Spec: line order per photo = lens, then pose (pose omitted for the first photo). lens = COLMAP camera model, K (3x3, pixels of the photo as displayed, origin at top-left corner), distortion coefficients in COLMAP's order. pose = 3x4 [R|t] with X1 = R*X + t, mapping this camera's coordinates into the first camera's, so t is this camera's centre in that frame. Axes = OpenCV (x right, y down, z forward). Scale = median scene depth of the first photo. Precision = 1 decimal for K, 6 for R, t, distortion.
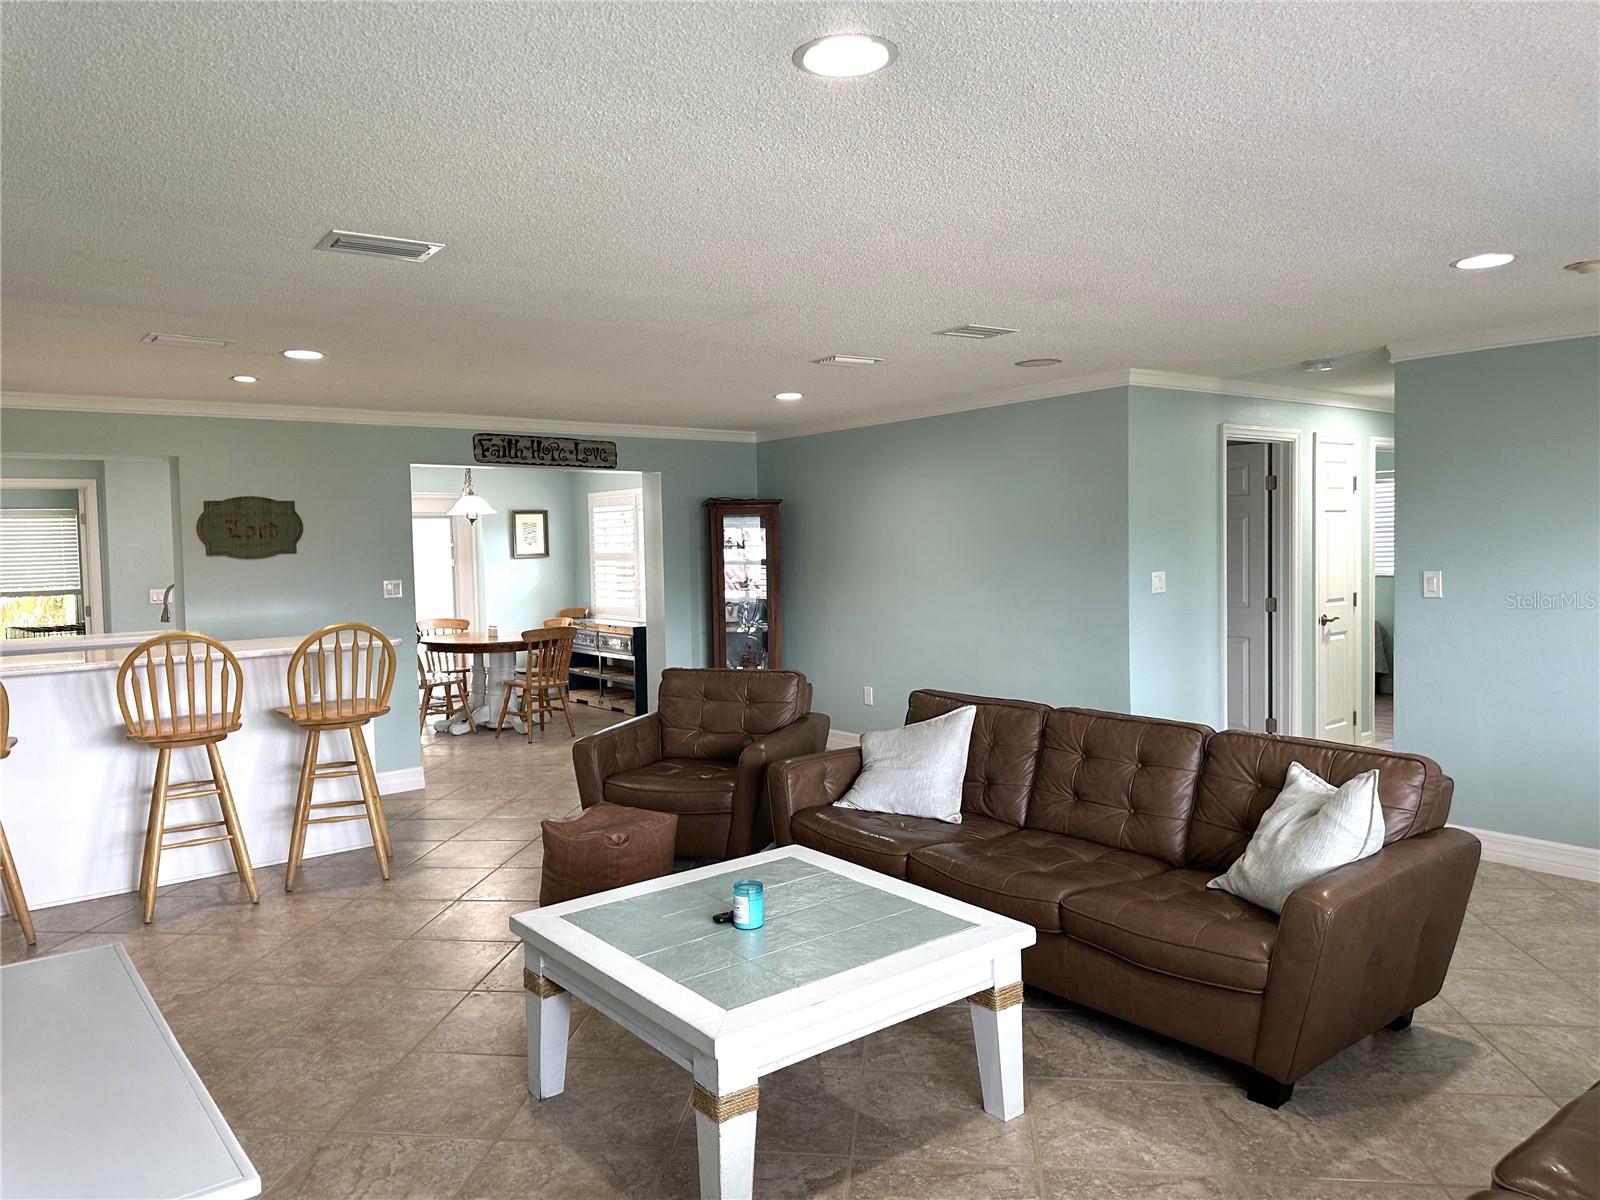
lens RADIAL K [[1115.5, 0, 800.0], [0, 1115.5, 600.0], [0, 0, 1]] dist [0.103964, -0.231288]
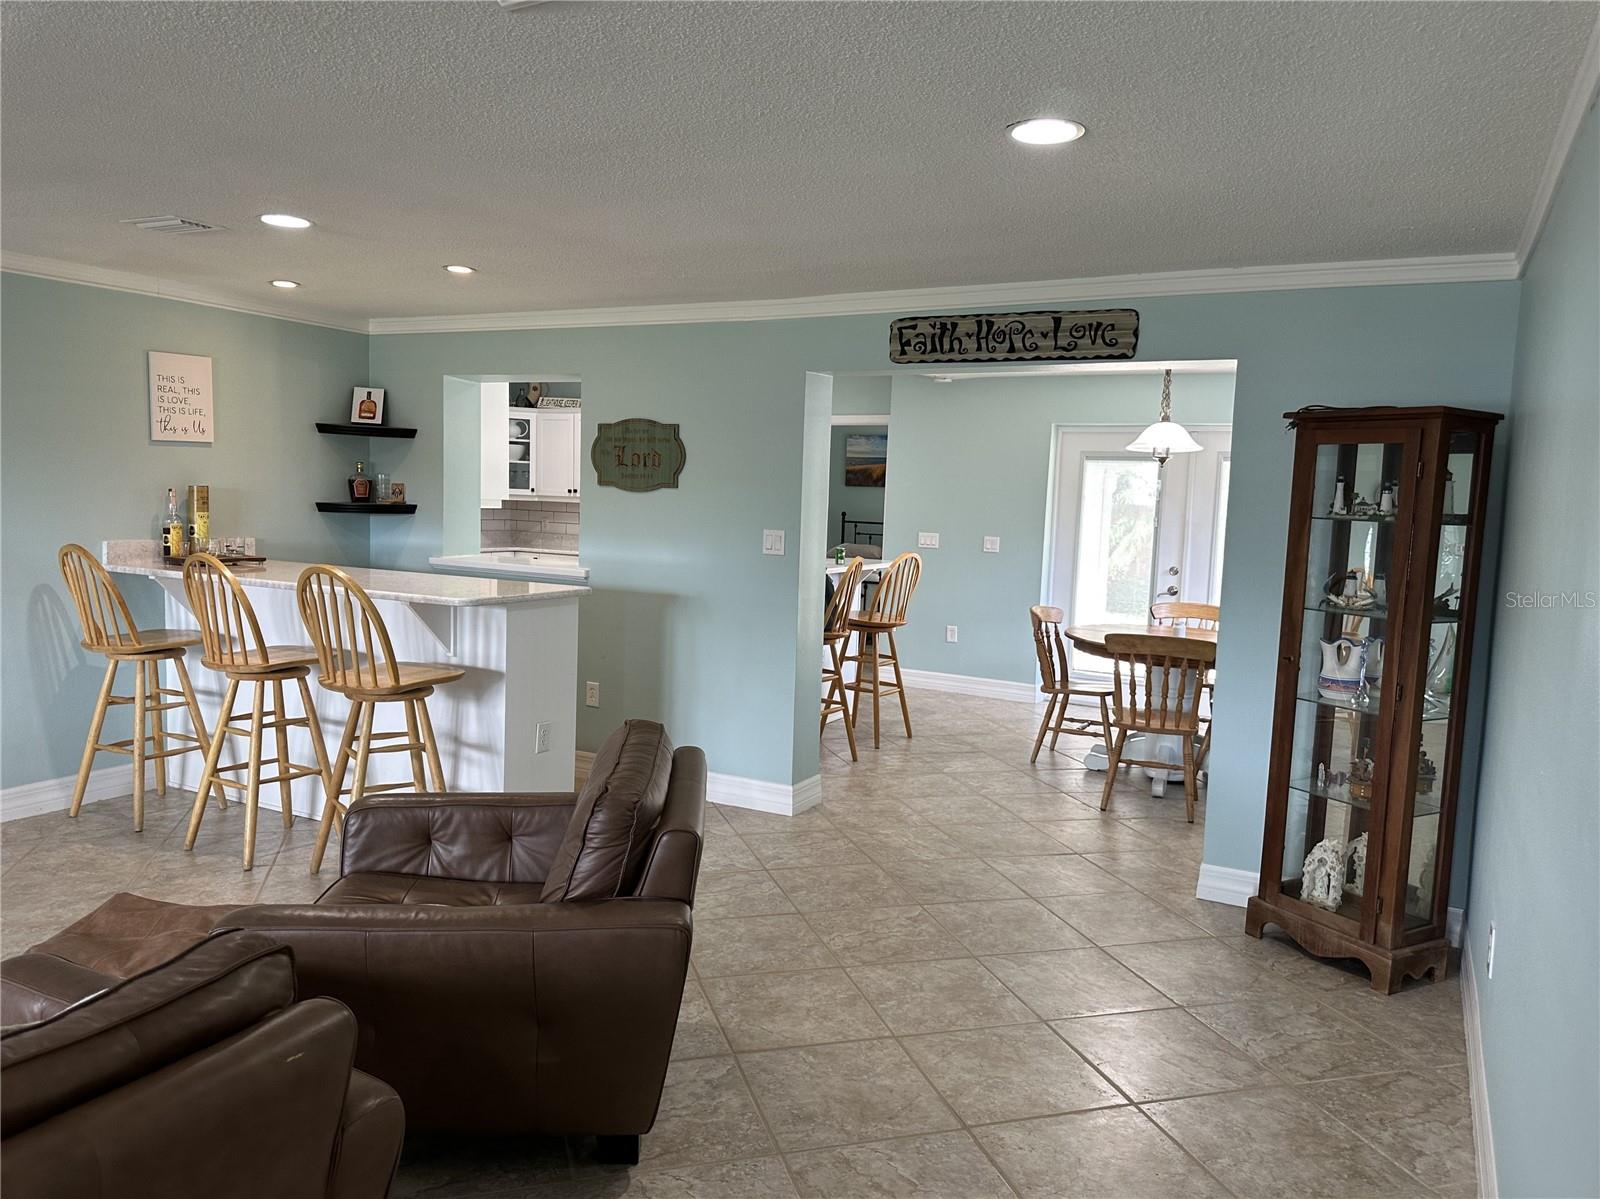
lens RADIAL K [[1143.0, 0, 764.5], [0, 1143.0, 605.7], [0, 0, 1]] dist [0.093159, -0.000824]
pose [[0.365204, 0.127746, -0.922121, 0.324966], [-0.091396, 0.990675, 0.101046, -0.041695], [0.926430, 0.047376, 0.373474, 0.673528]]
